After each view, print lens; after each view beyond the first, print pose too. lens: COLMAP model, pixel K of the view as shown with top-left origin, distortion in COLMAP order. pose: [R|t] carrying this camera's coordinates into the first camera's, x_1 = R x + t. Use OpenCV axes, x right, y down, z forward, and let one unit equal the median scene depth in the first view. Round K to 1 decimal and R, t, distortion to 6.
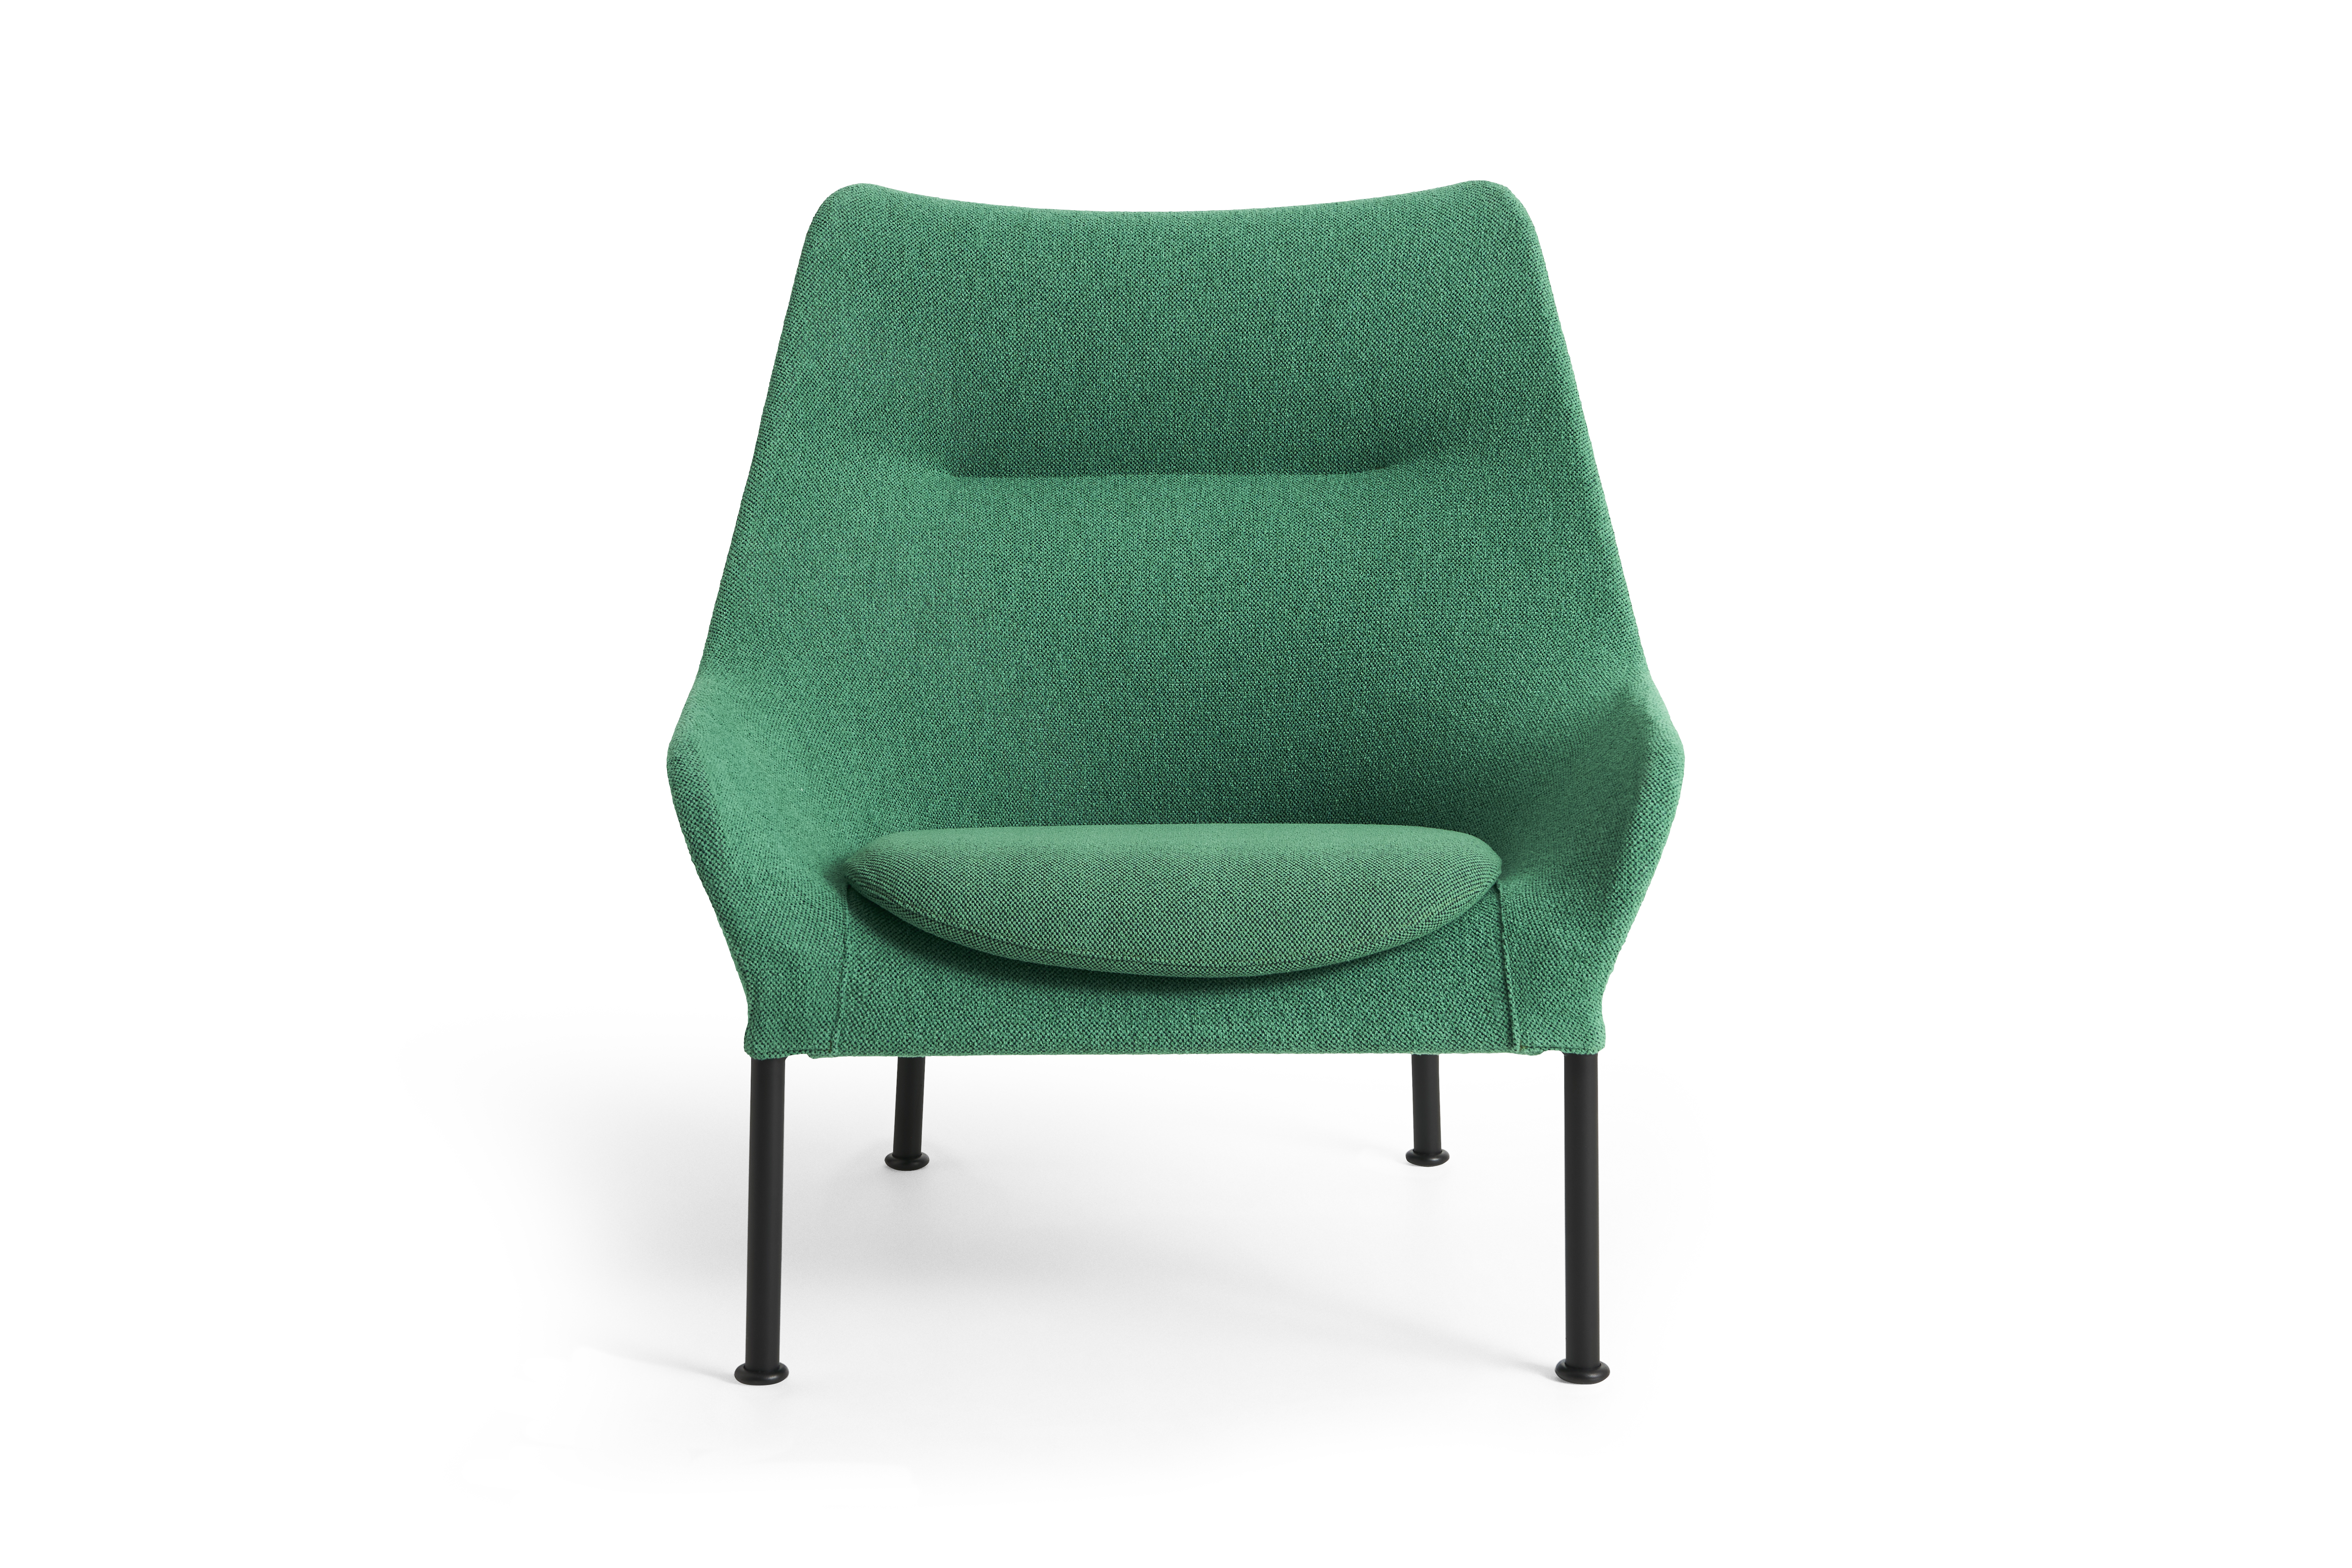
lens RADIAL K [[3449.6, 0, 1178.1], [0, 3449.6, 782.3], [0, 0, 1]] dist [0.046807, 0.000000]
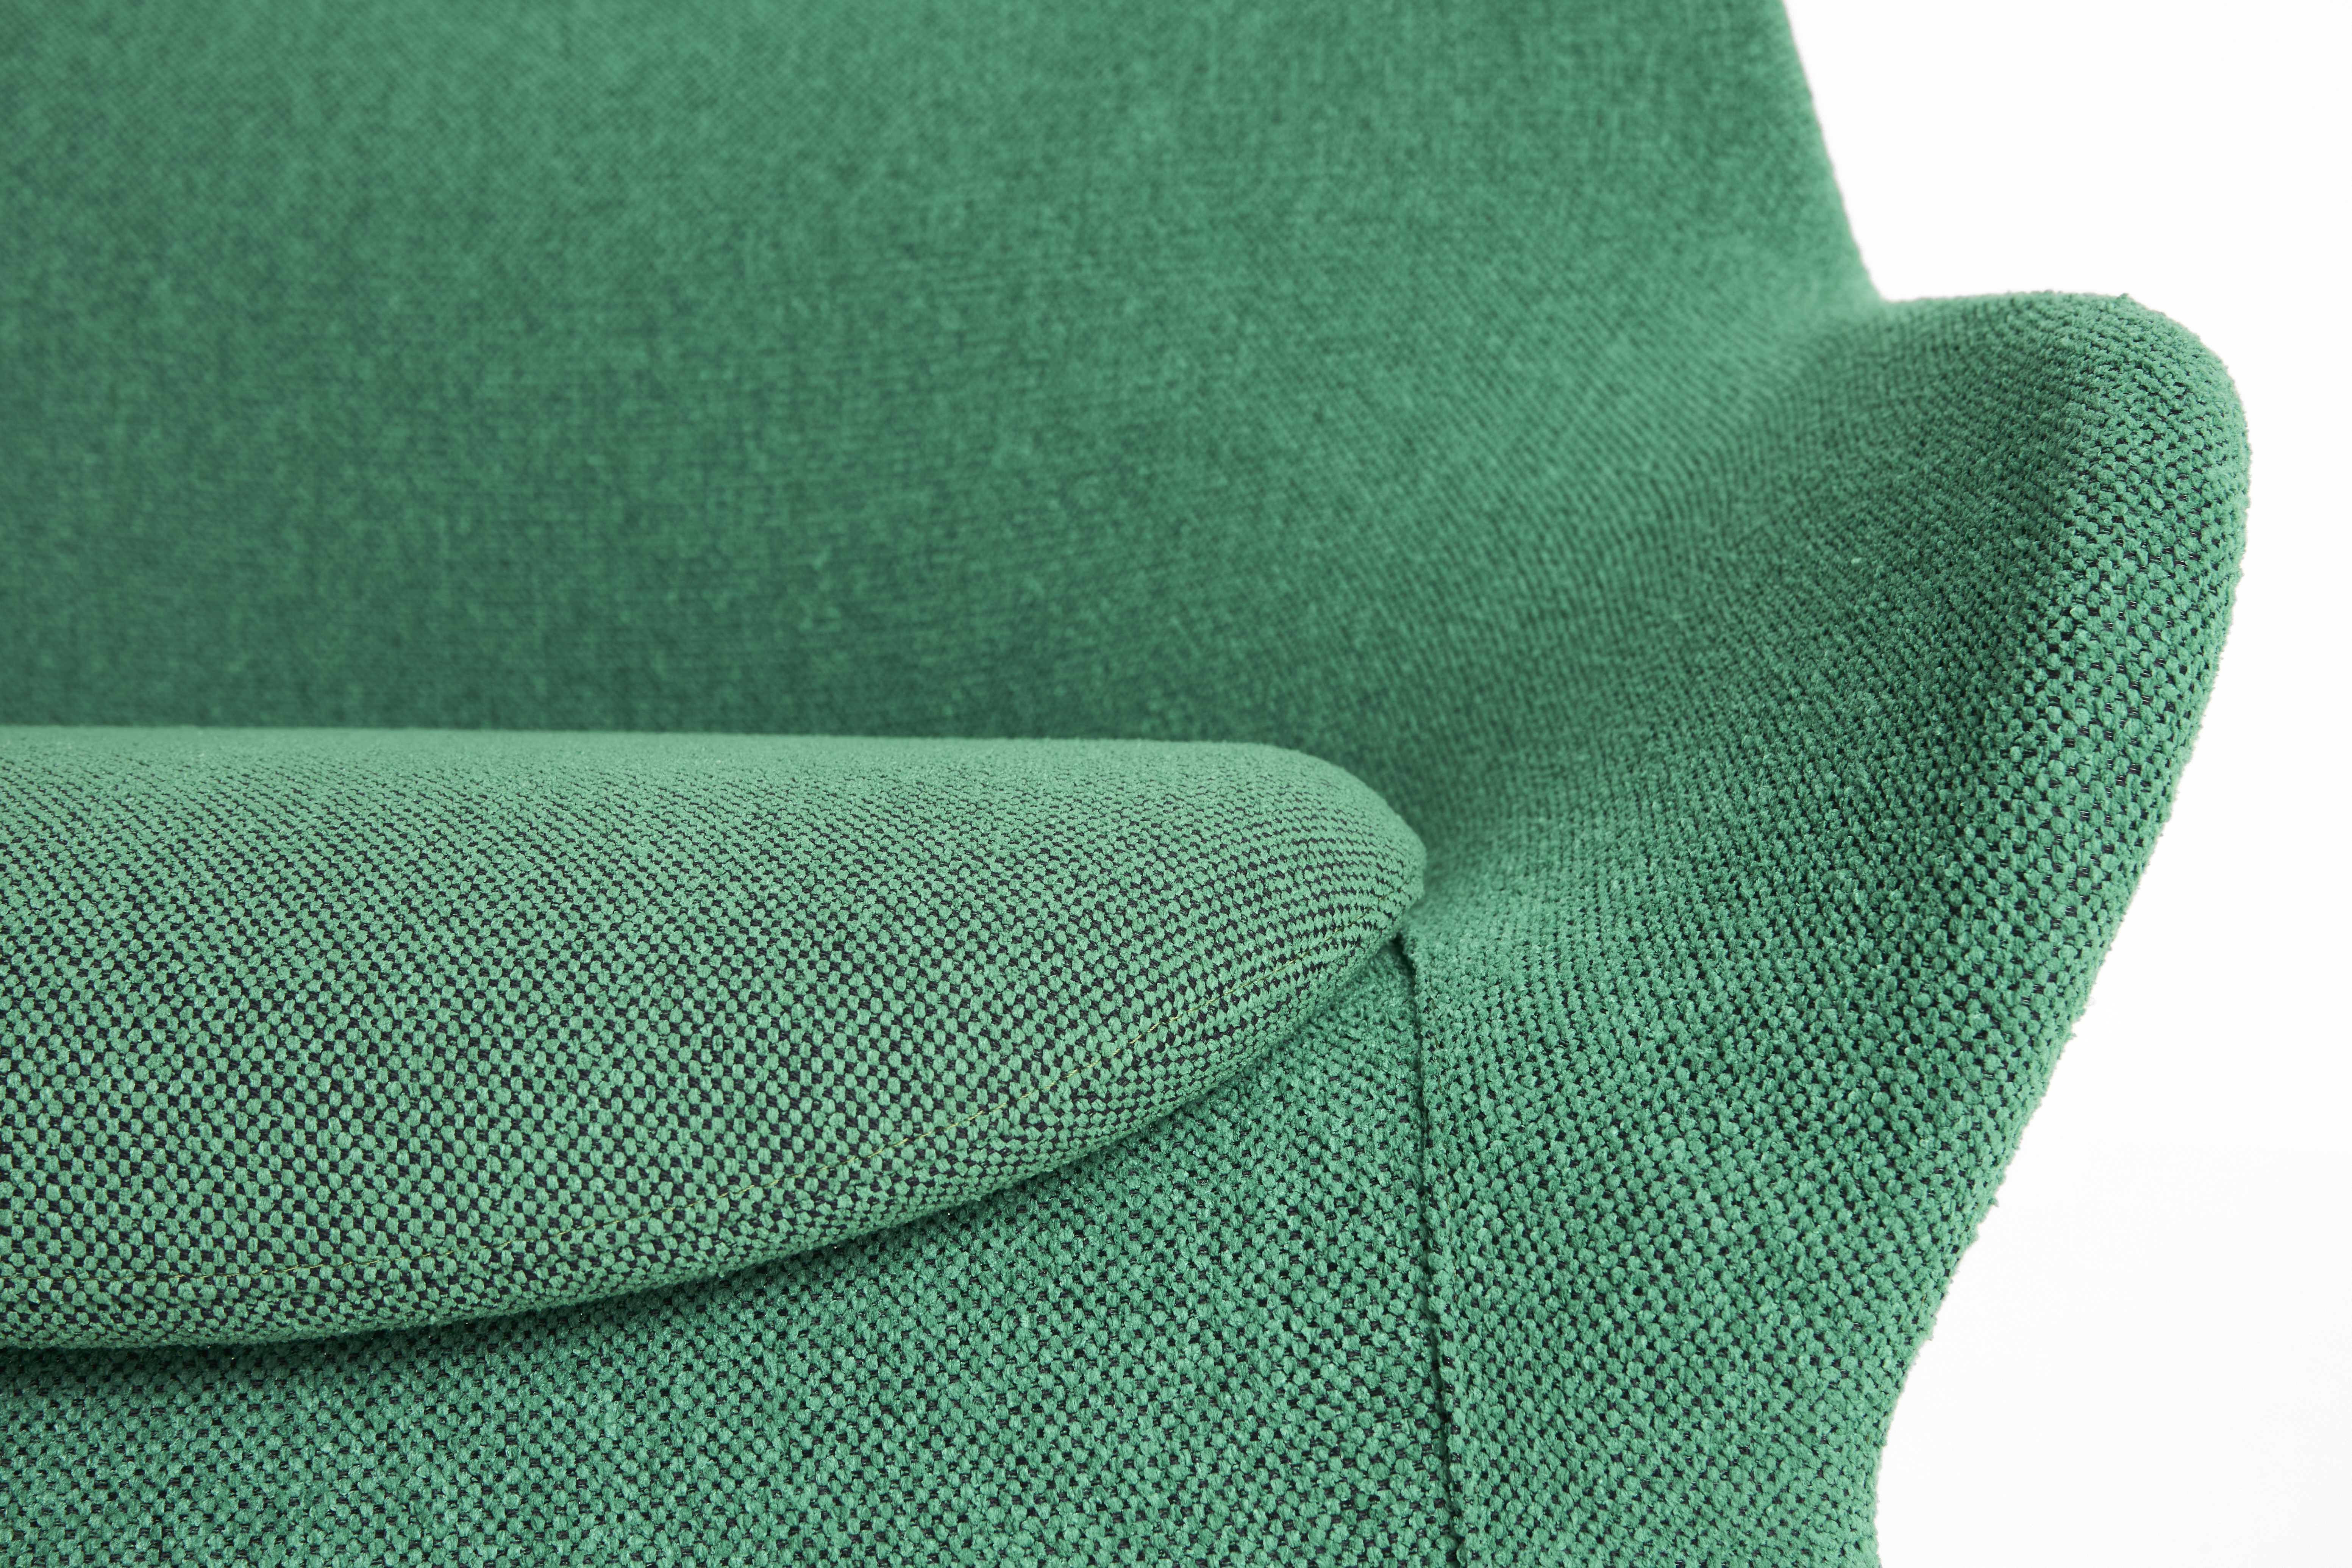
lens RADIAL K [[3449.6, 0, 1174.8], [0, 3449.6, 788.2], [0, 0, 1]] dist [0.046807, 0.000000]
pose [[0.999679, 0.013797, 0.021266, 0.061300], [-0.013181, 0.999497, -0.028857, 0.022631], [-0.021653, 0.028567, 0.999357, 0.654020]]
